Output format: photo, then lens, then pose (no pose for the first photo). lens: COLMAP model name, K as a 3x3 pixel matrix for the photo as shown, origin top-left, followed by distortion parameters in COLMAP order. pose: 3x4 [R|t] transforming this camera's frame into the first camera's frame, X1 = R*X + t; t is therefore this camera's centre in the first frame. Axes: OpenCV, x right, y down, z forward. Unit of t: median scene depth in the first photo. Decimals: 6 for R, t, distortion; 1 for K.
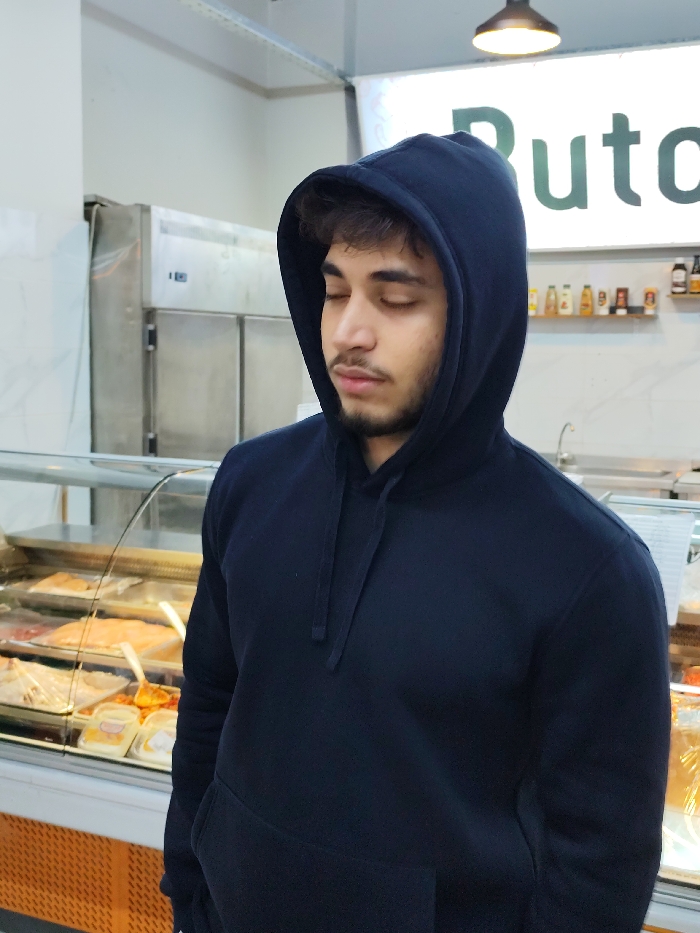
lens RADIAL K [[1042.2, 0, 372.2], [0, 1042.2, 467.9], [0, 0, 1]] dist [0.032224, -0.031832]
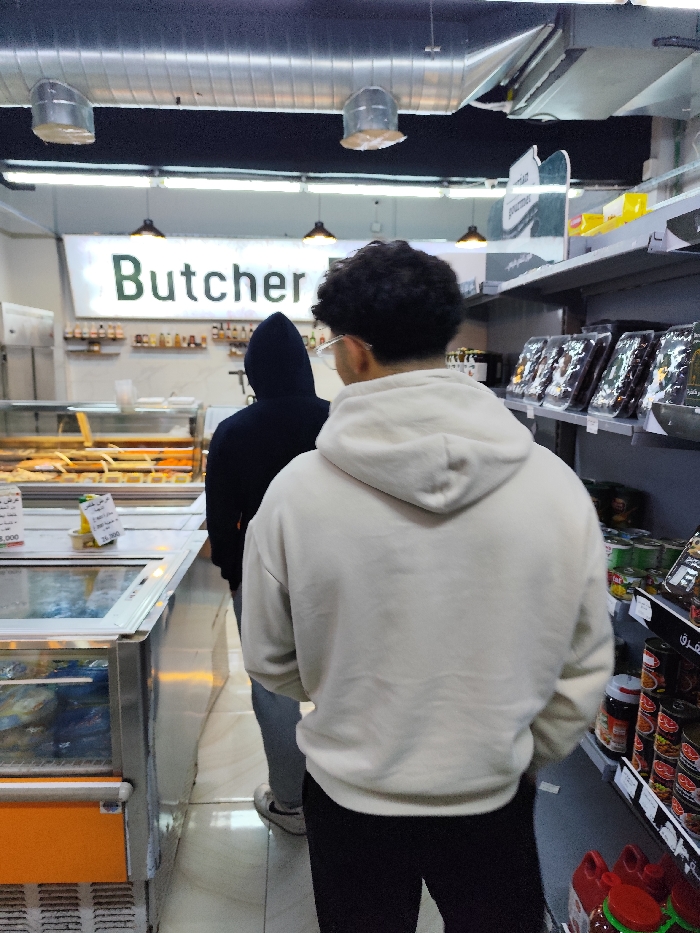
lens RADIAL K [[631.2, 0, 344.5], [0, 631.2, 462.5], [0, 0, 1]] dist [-0.001111, -0.000231]
pose [[0.878156, -0.075870, 0.472319, -0.163743], [0.049898, 0.996484, 0.067297, 0.039554], [-0.475765, -0.035530, 0.878855, -0.461466]]
